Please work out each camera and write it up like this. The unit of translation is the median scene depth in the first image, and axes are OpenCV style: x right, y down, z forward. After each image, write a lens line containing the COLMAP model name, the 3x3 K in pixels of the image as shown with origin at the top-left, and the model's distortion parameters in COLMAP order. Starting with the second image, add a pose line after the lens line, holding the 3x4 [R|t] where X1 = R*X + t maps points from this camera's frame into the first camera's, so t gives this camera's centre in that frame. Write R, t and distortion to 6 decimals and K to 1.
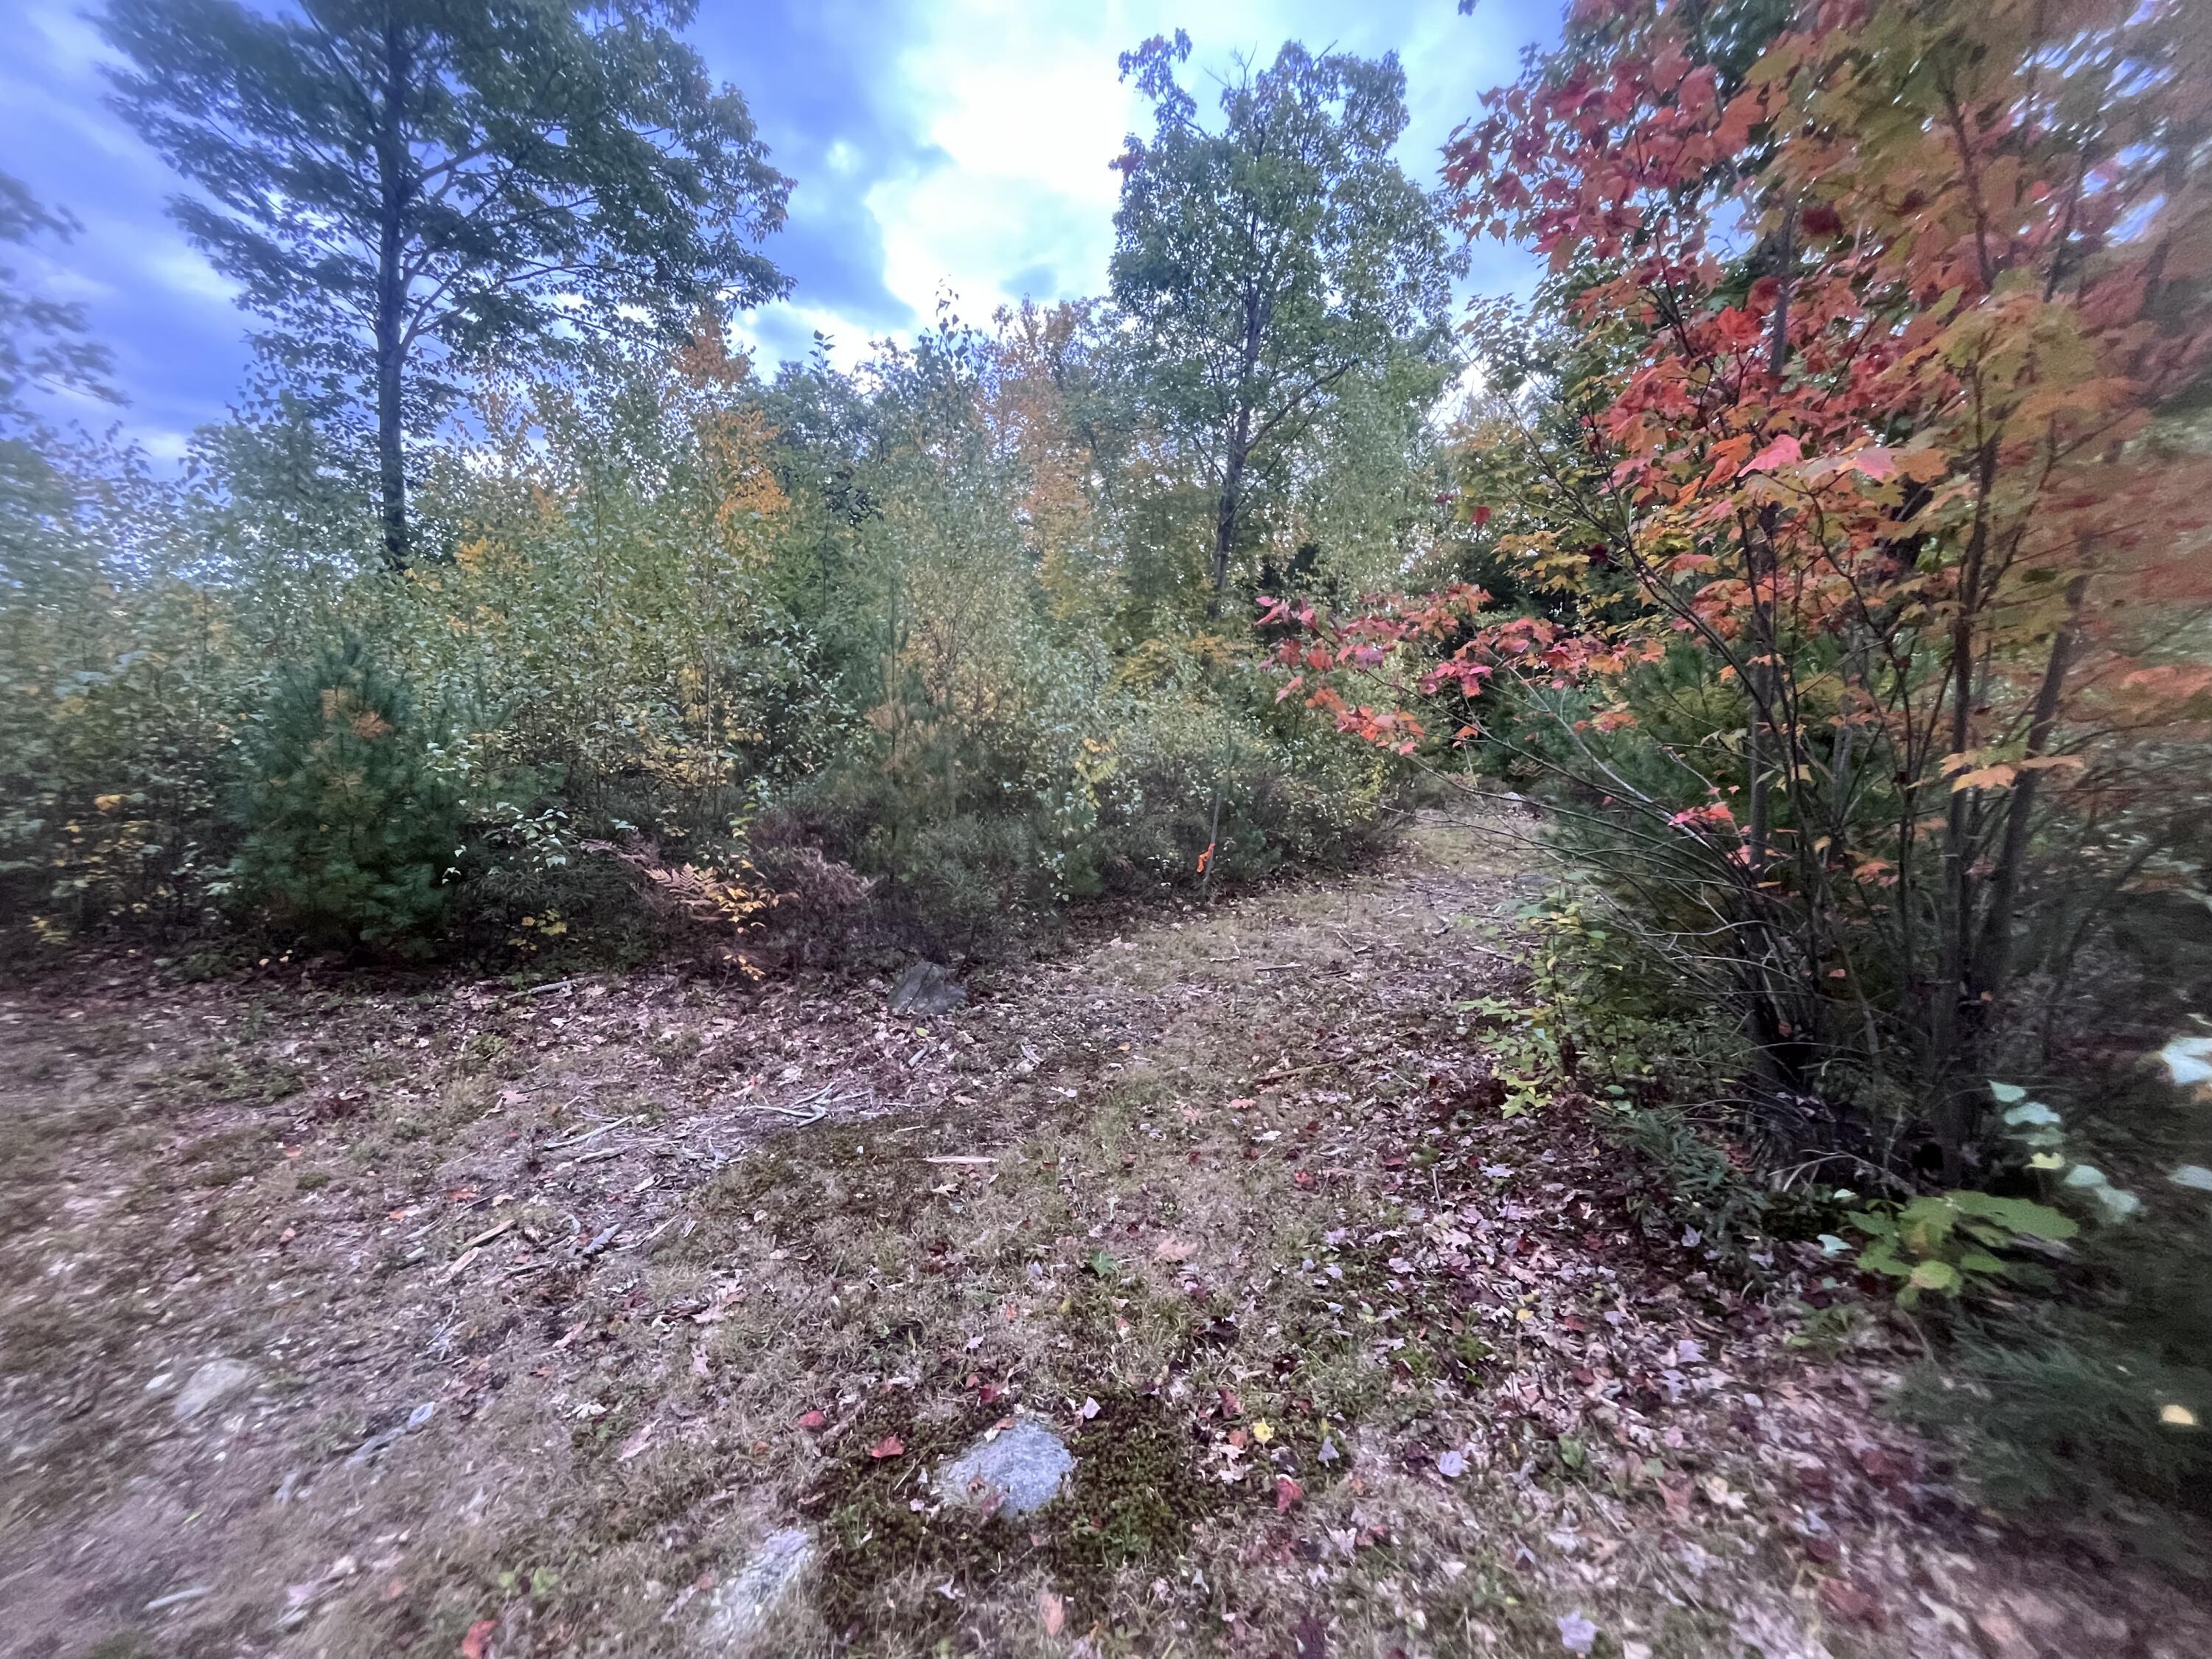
lens RADIAL K [[889.9, 0, 1094.4], [0, 889.9, 822.9], [0, 0, 1]] dist [-0.000350, -0.000644]
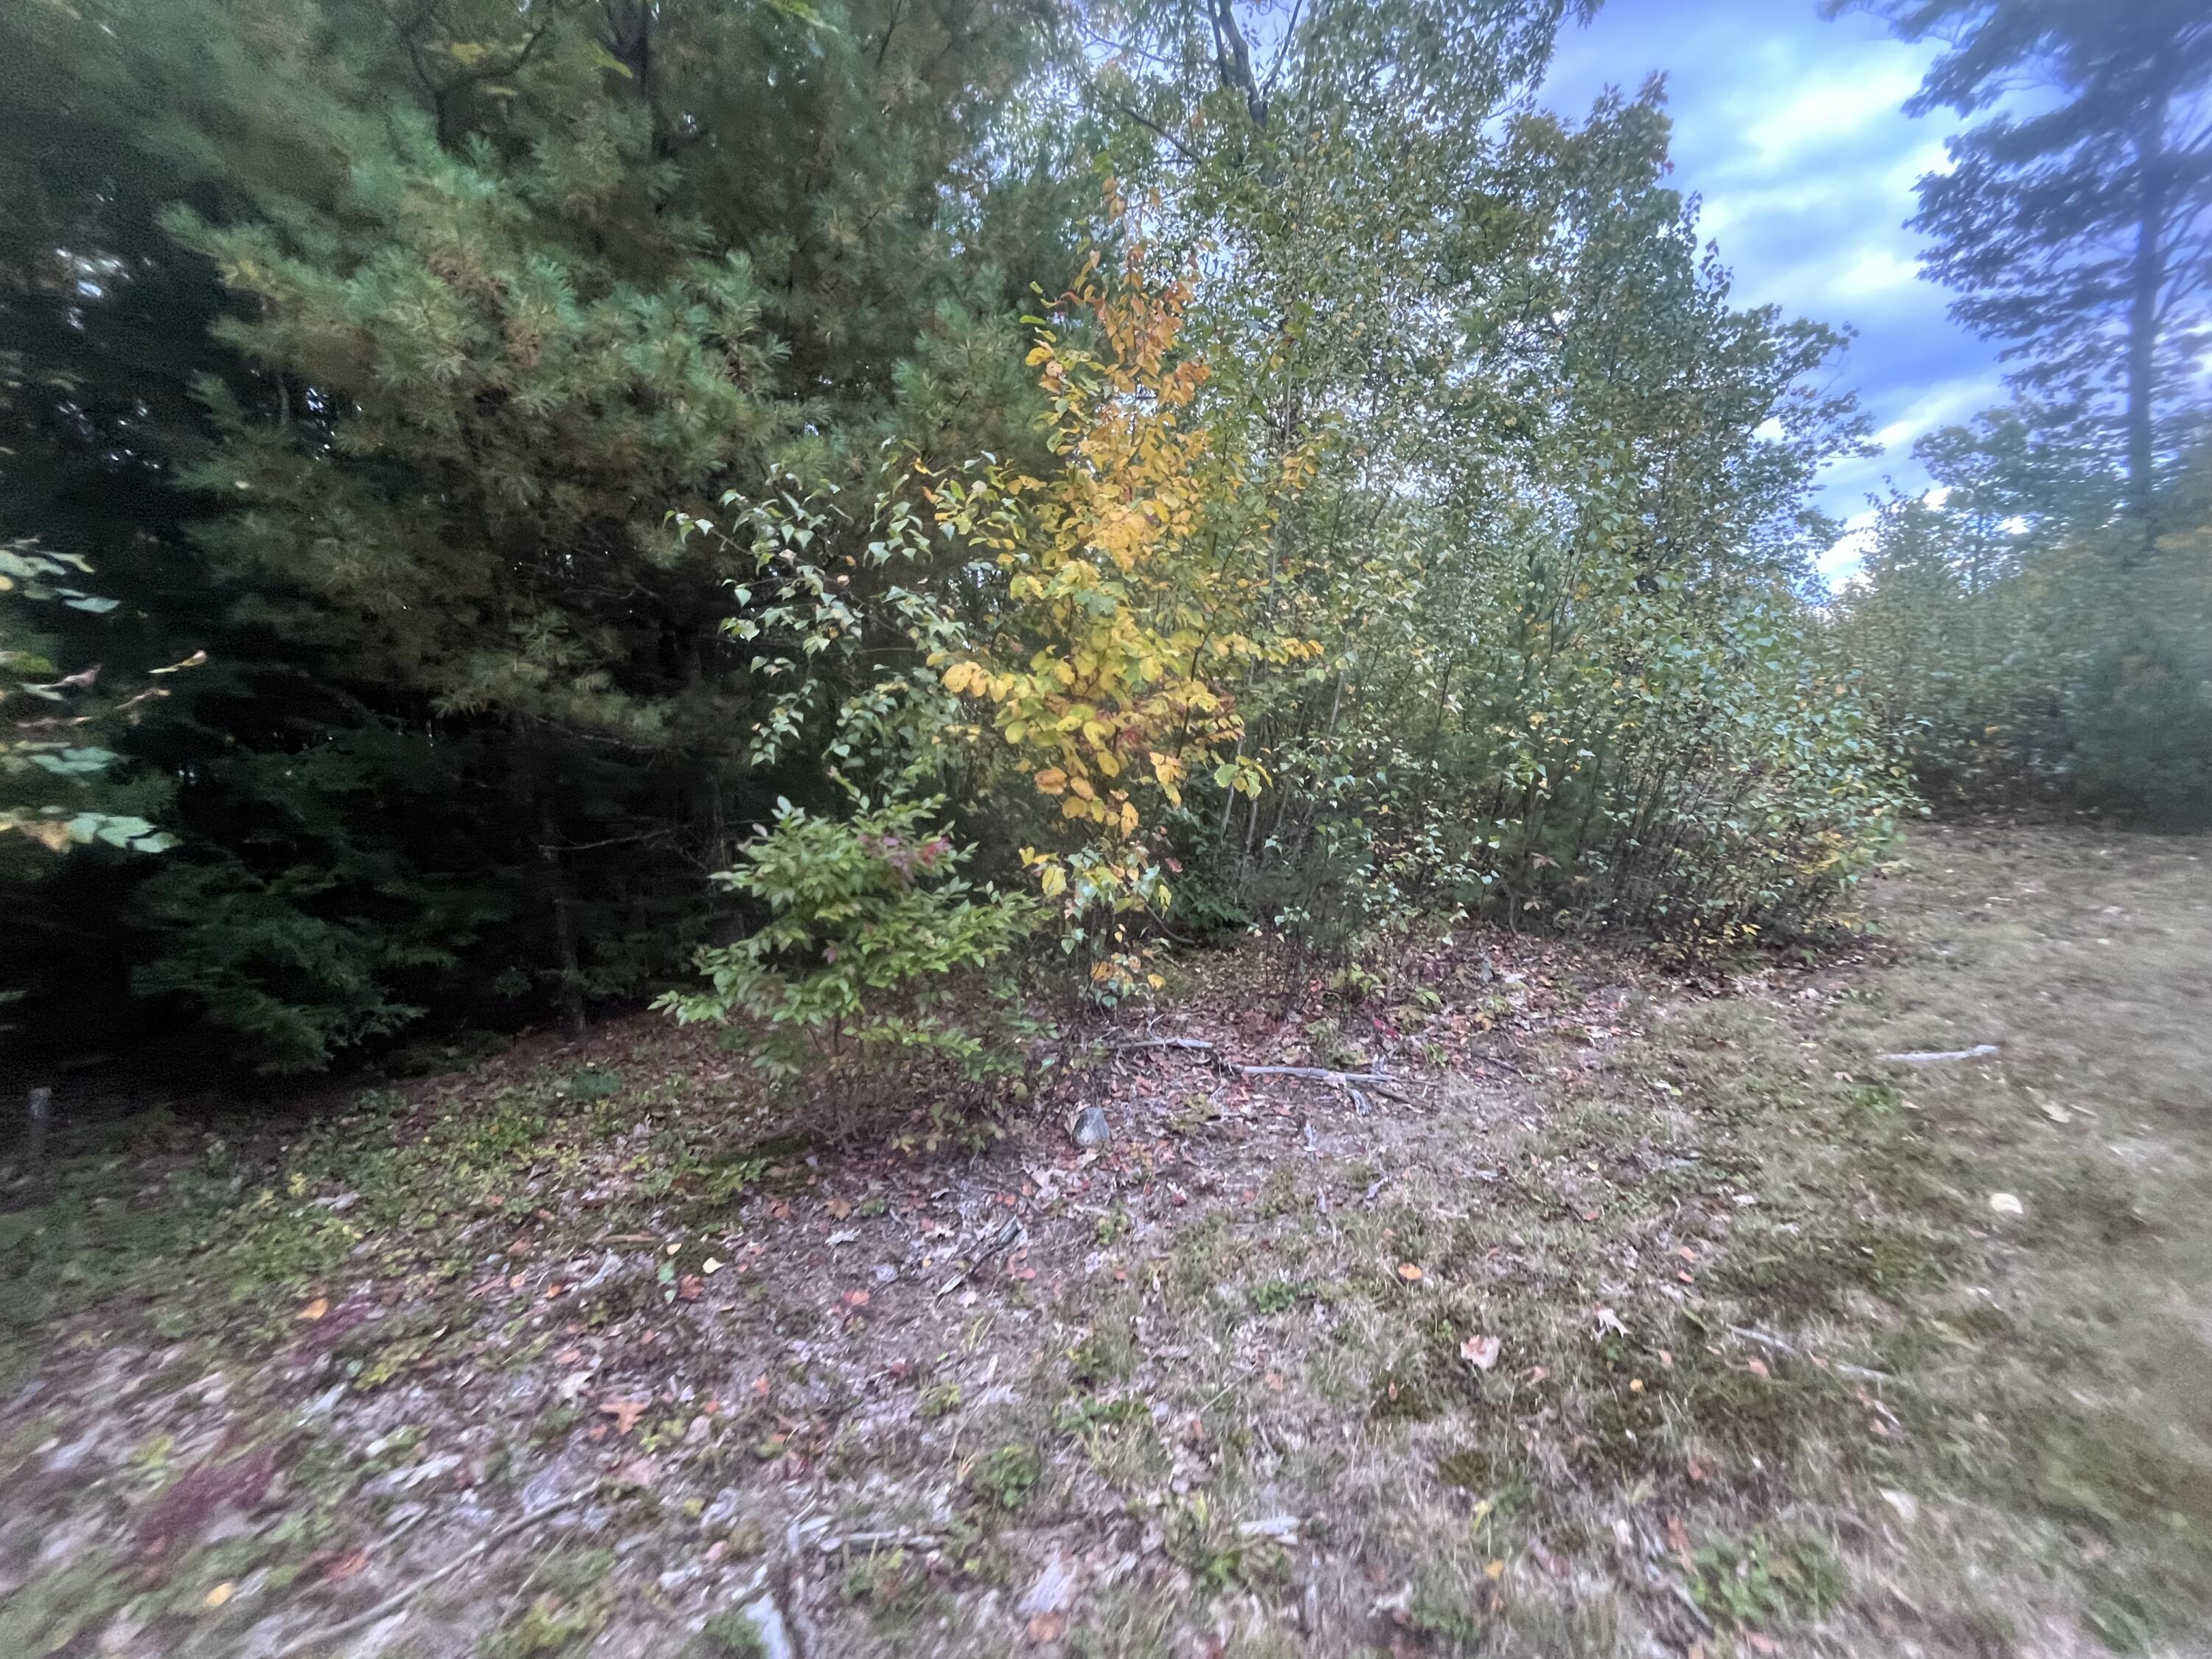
lens RADIAL K [[889.9, 0, 1093.7], [0, 889.9, 826.9], [0, 0, 1]] dist [-0.000350, -0.000644]
pose [[0.068166, 0.044895, -0.996663, 0.605188], [-0.004691, 0.998990, 0.044679, 0.092277], [0.997663, 0.001630, 0.068308, -0.927324]]
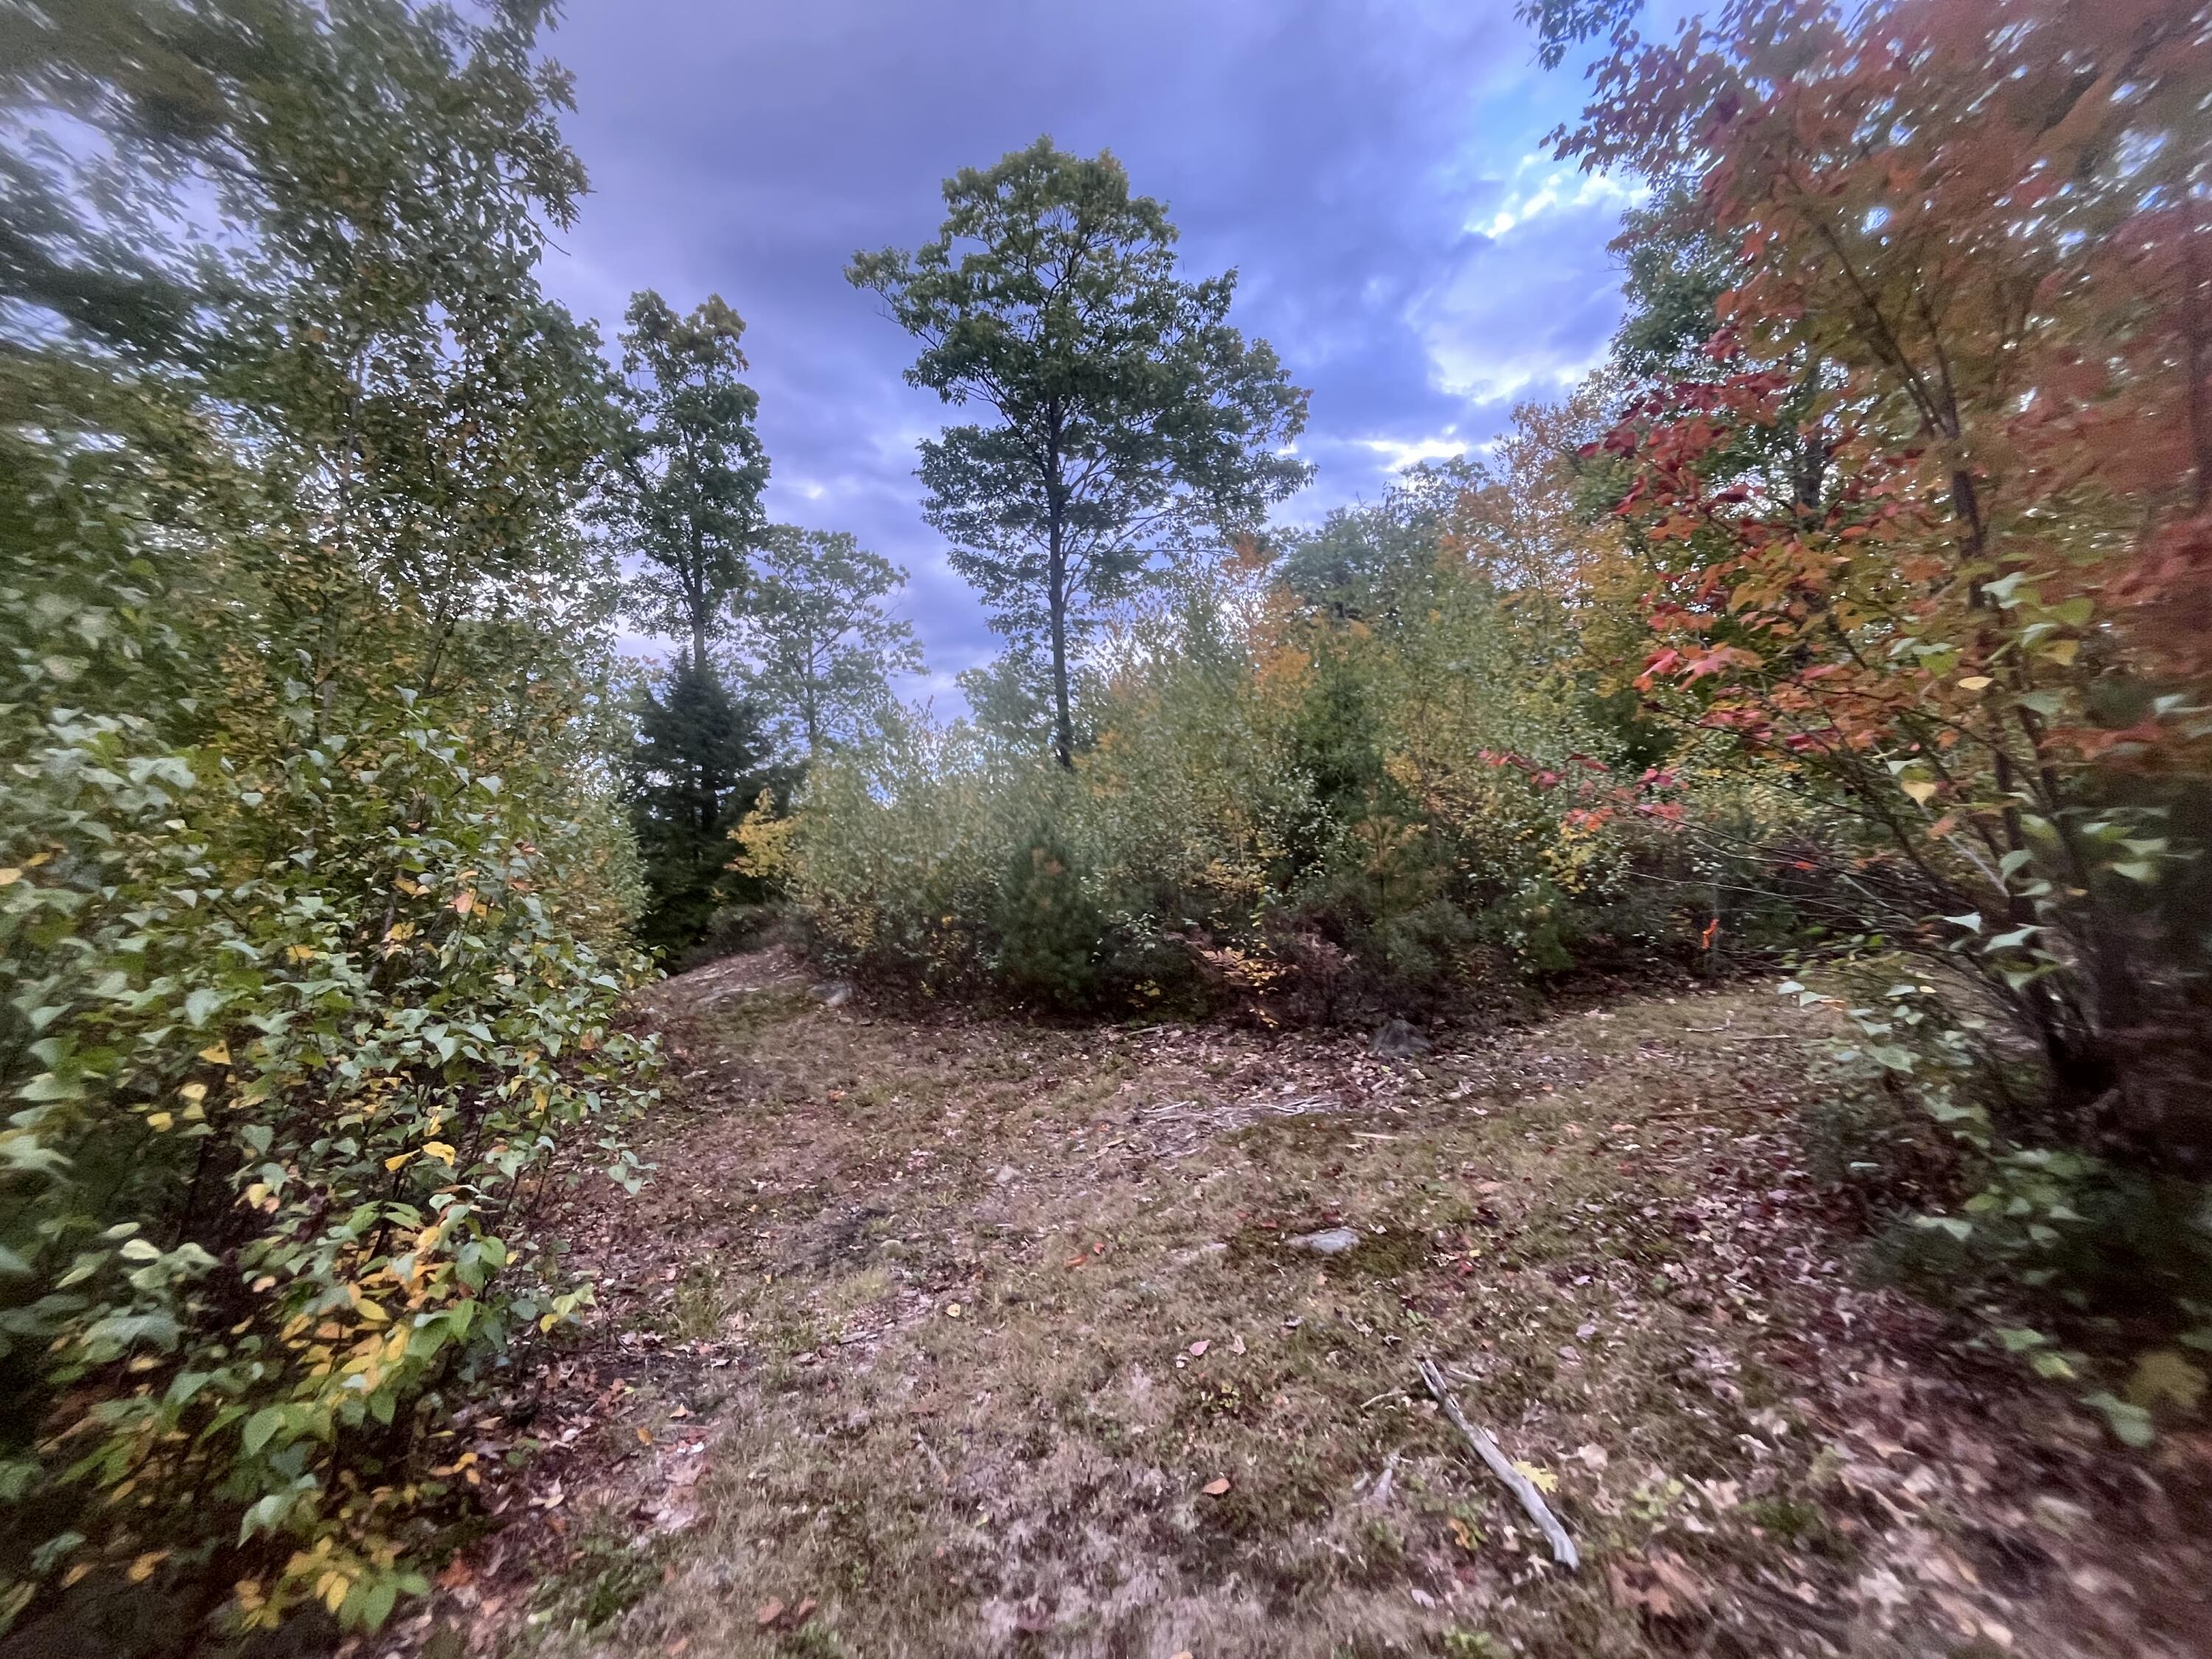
lens RADIAL K [[889.9, 0, 1101.4], [0, 889.9, 835.3], [0, 0, 1]] dist [-0.000350, -0.000644]
pose [[0.803815, -0.099113, -0.586565, 0.217112], [0.039905, 0.992786, -0.113068, 0.018910], [0.593539, 0.067479, 0.801971, -0.260810]]
